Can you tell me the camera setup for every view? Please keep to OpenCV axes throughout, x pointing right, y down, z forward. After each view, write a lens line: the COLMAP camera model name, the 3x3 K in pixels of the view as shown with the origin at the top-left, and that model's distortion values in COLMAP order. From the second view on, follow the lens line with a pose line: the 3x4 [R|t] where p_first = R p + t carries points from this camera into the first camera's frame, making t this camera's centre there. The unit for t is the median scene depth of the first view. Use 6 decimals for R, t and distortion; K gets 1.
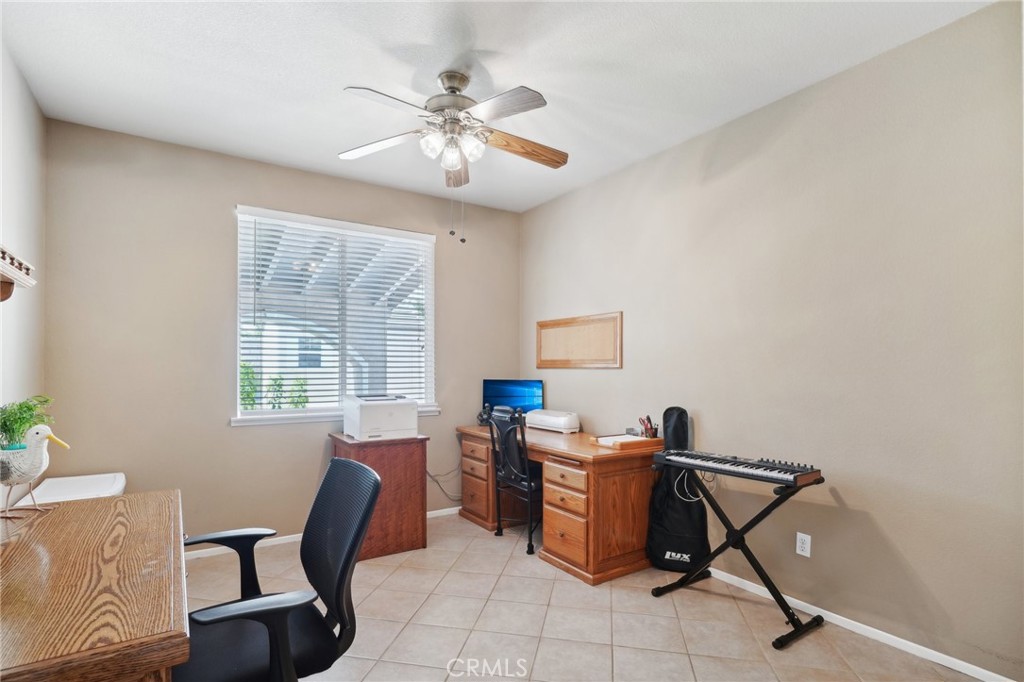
lens RADIAL K [[511.1, 0, 507.6], [0, 511.1, 365.7], [0, 0, 1]] dist [-0.010033, -0.000300]
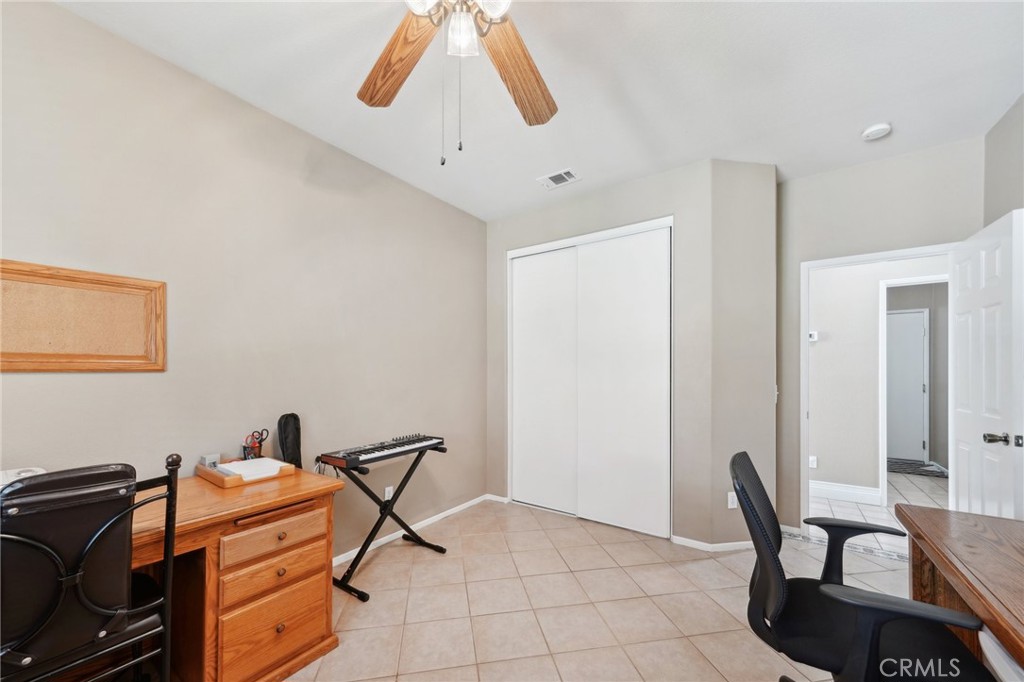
lens RADIAL K [[384.4, 0, 513.1], [0, 384.4, 375.8], [0, 0, 1]] dist [-0.000043, 0.000016]
pose [[-0.390912, -0.004083, 0.920419, -0.457731], [-0.003508, 0.999990, 0.002946, 0.009261], [-0.920421, -0.002077, -0.390922, 0.924020]]
